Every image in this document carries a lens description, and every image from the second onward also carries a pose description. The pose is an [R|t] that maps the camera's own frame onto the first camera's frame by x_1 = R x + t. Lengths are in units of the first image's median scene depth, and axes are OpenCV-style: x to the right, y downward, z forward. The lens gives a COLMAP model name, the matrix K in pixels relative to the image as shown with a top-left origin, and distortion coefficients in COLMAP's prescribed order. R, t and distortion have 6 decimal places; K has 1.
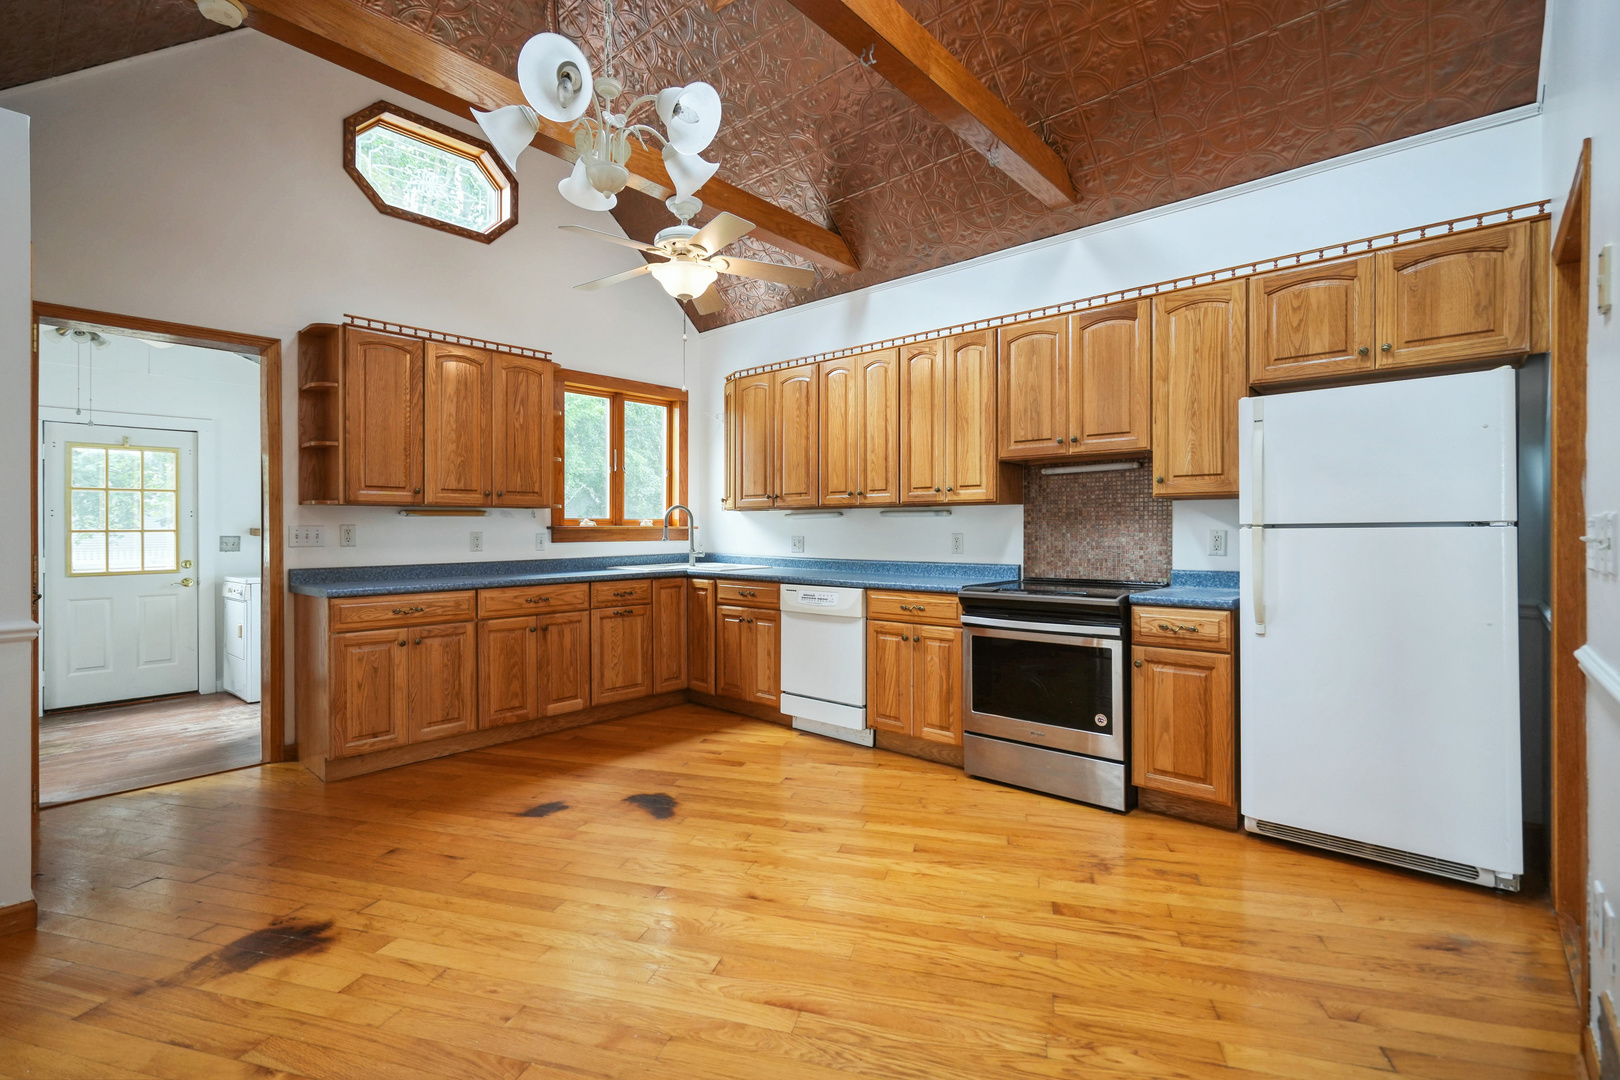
lens RADIAL K [[741.7, 0, 810.0], [0, 741.7, 540.0], [0, 0, 1]] dist [-0.002134, 0.000121]
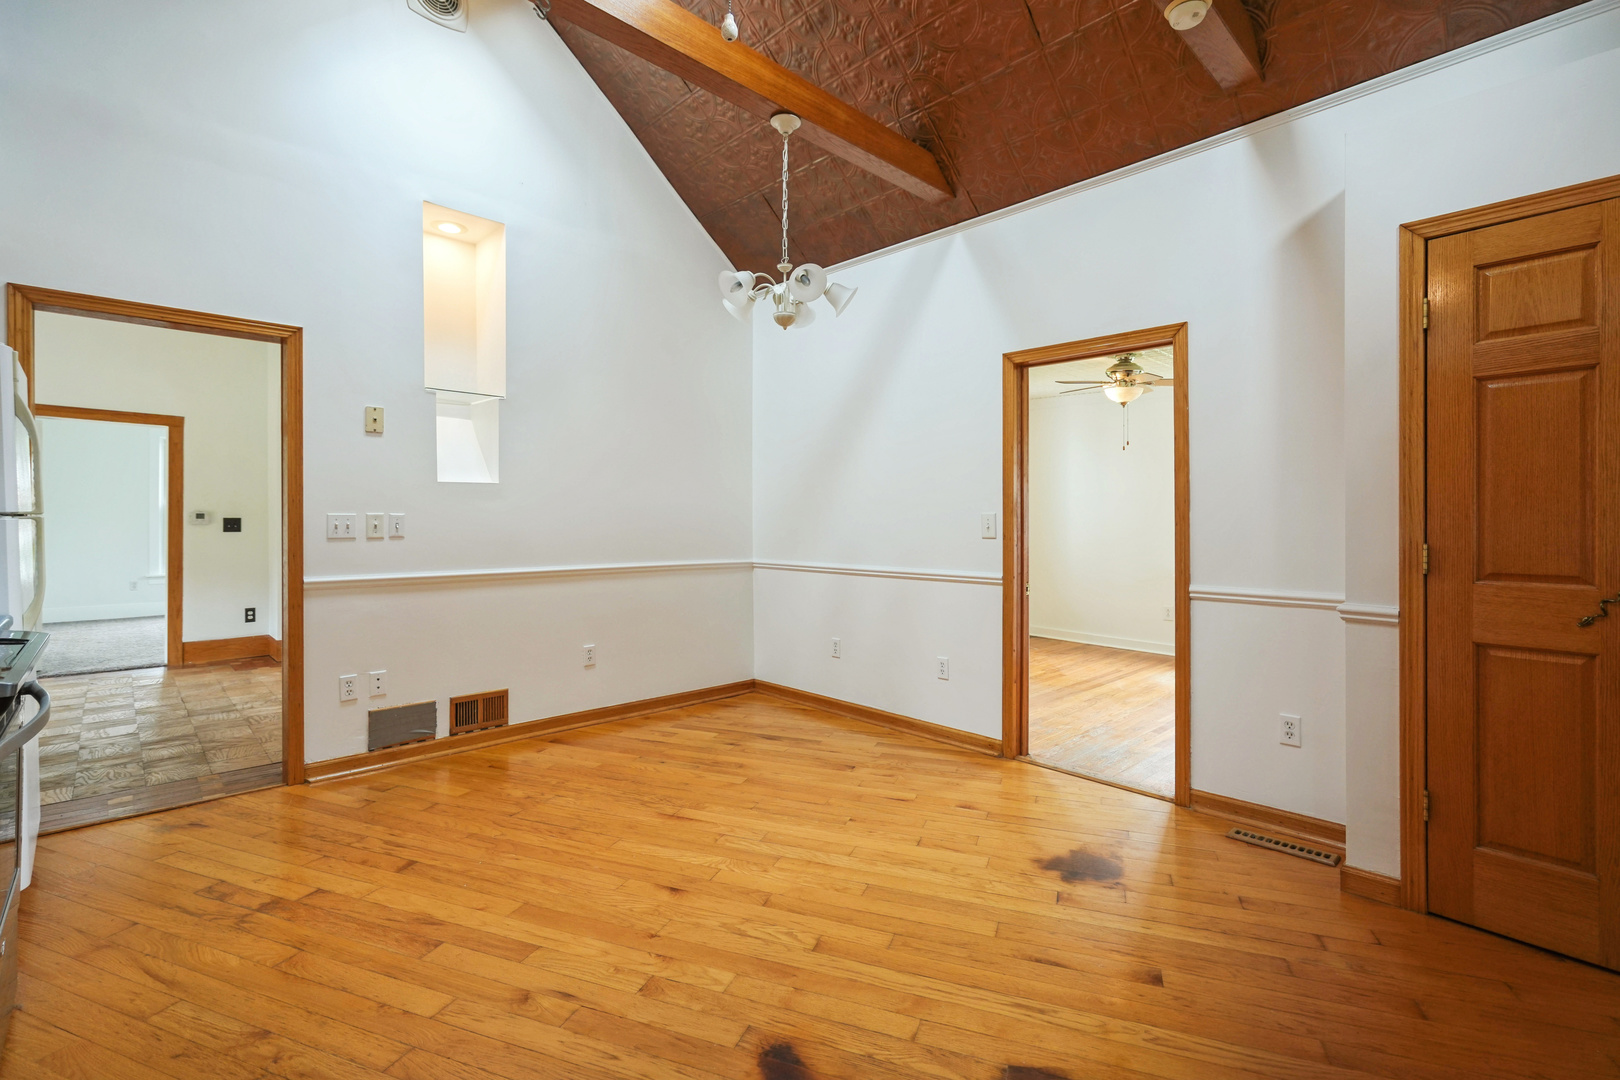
lens RADIAL K [[738.7, 0, 811.7], [0, 738.7, 517.4], [0, 0, 1]] dist [-0.001285, 0.000208]
pose [[-0.996423, 0.001963, 0.084482, -0.219176], [0.002603, 0.999969, 0.007465, -0.014231], [-0.084464, 0.007658, -0.996397, 1.250835]]
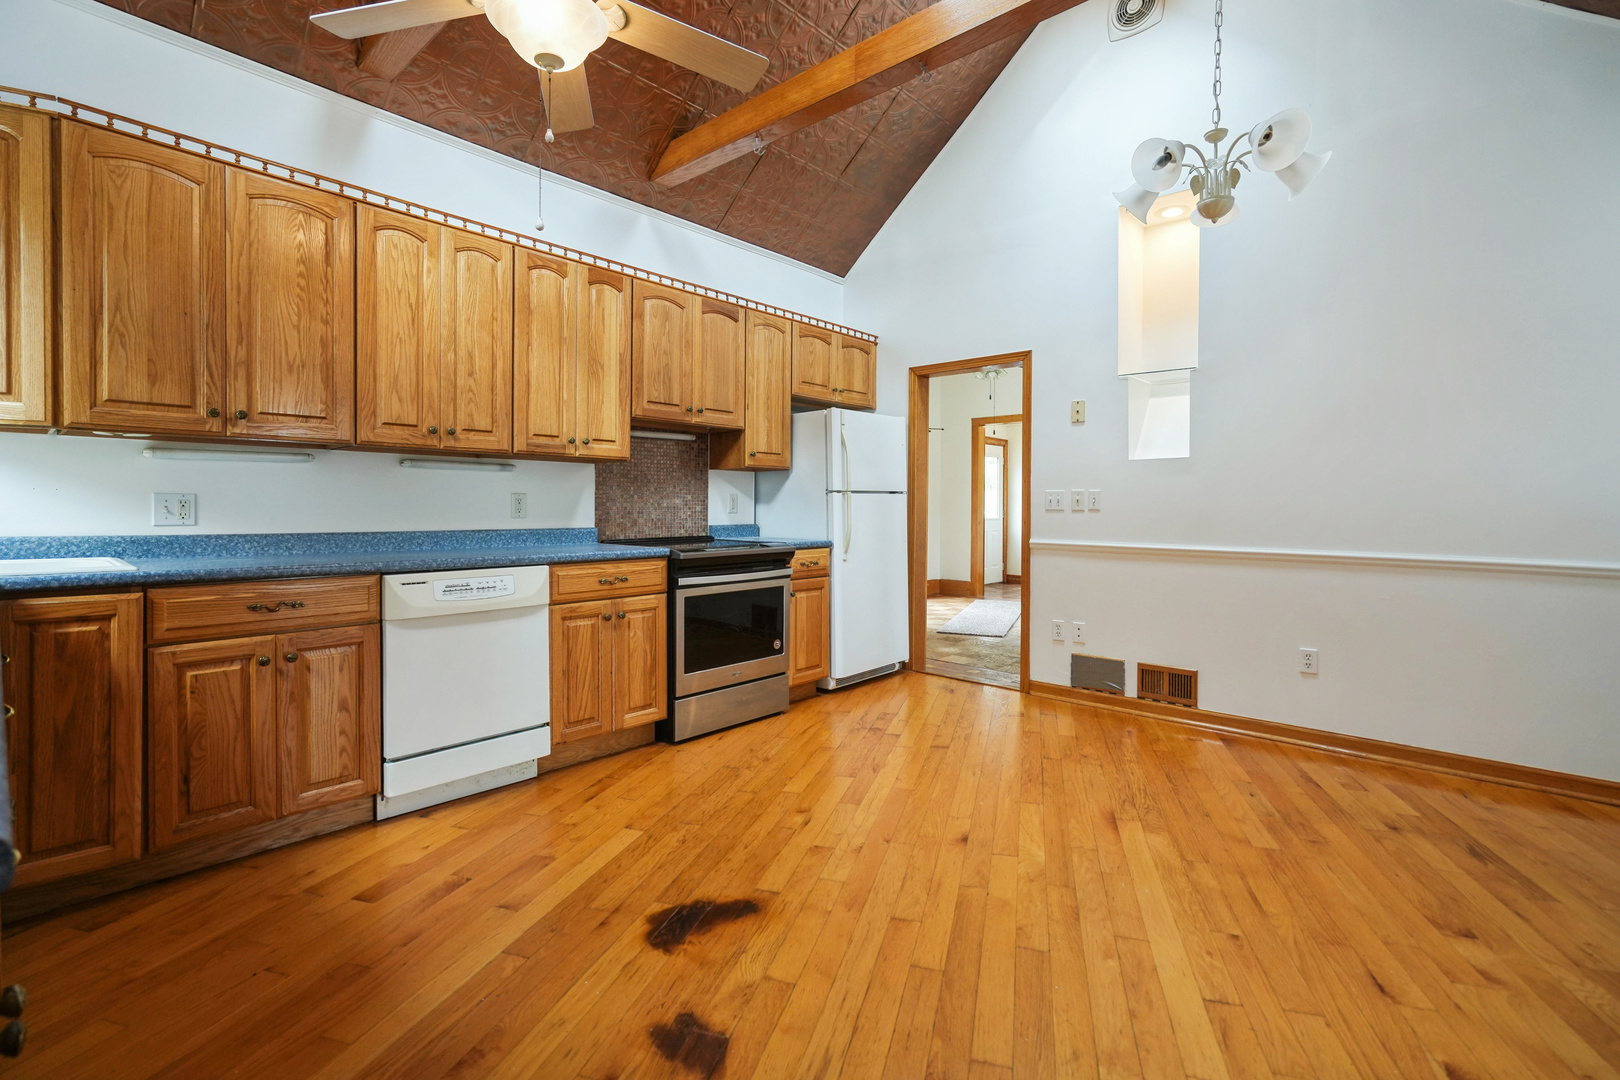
lens RADIAL K [[738.7, 0, 811.7], [0, 738.7, 517.4], [0, 0, 1]] dist [-0.001285, 0.000208]
pose [[0.011980, -0.014709, 0.999820, -0.703691], [0.005330, 0.999879, 0.014646, 0.008823], [-0.999914, 0.005153, 0.012057, 0.765576]]
